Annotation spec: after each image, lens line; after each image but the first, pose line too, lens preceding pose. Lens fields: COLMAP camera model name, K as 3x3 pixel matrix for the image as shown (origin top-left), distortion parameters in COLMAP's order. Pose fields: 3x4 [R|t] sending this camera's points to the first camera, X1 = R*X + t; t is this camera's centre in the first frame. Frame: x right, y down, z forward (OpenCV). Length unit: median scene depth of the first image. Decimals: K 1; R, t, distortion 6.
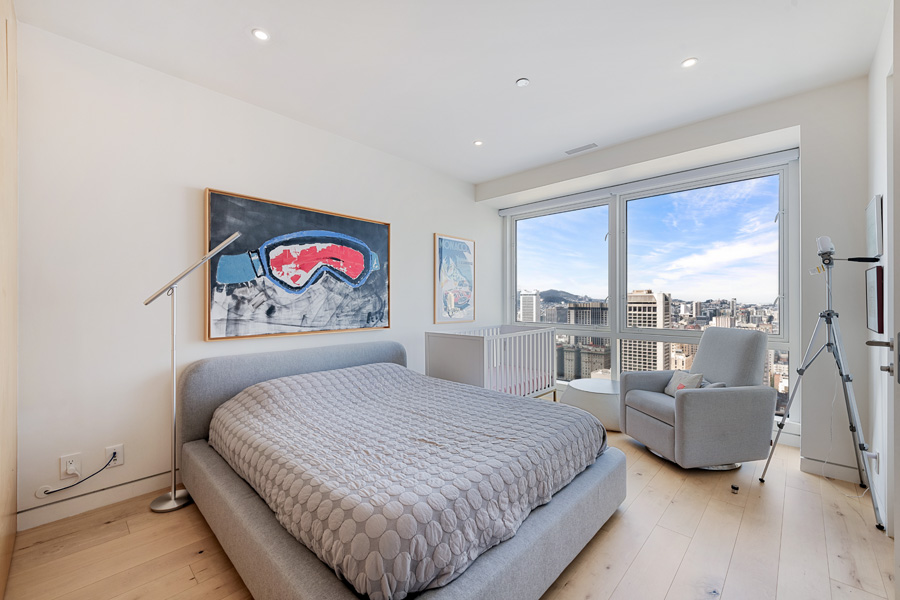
lens RADIAL K [[372.2, 0, 456.5], [0, 372.2, 298.7], [0, 0, 1]] dist [0.007184, -0.003148]
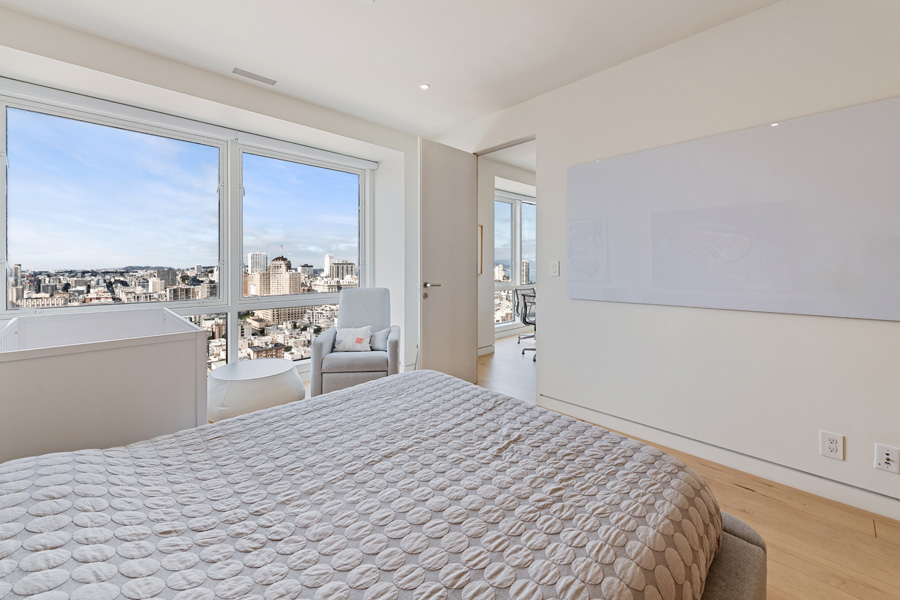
lens RADIAL K [[362.7, 0, 449.8], [0, 362.7, 268.9], [0, 0, 1]] dist [0.004249, -0.000113]
pose [[0.046746, -0.008940, 0.998867, -0.238976], [-0.001894, 0.999957, 0.009038, 0.000687], [-0.998905, -0.002315, 0.046727, 0.305928]]
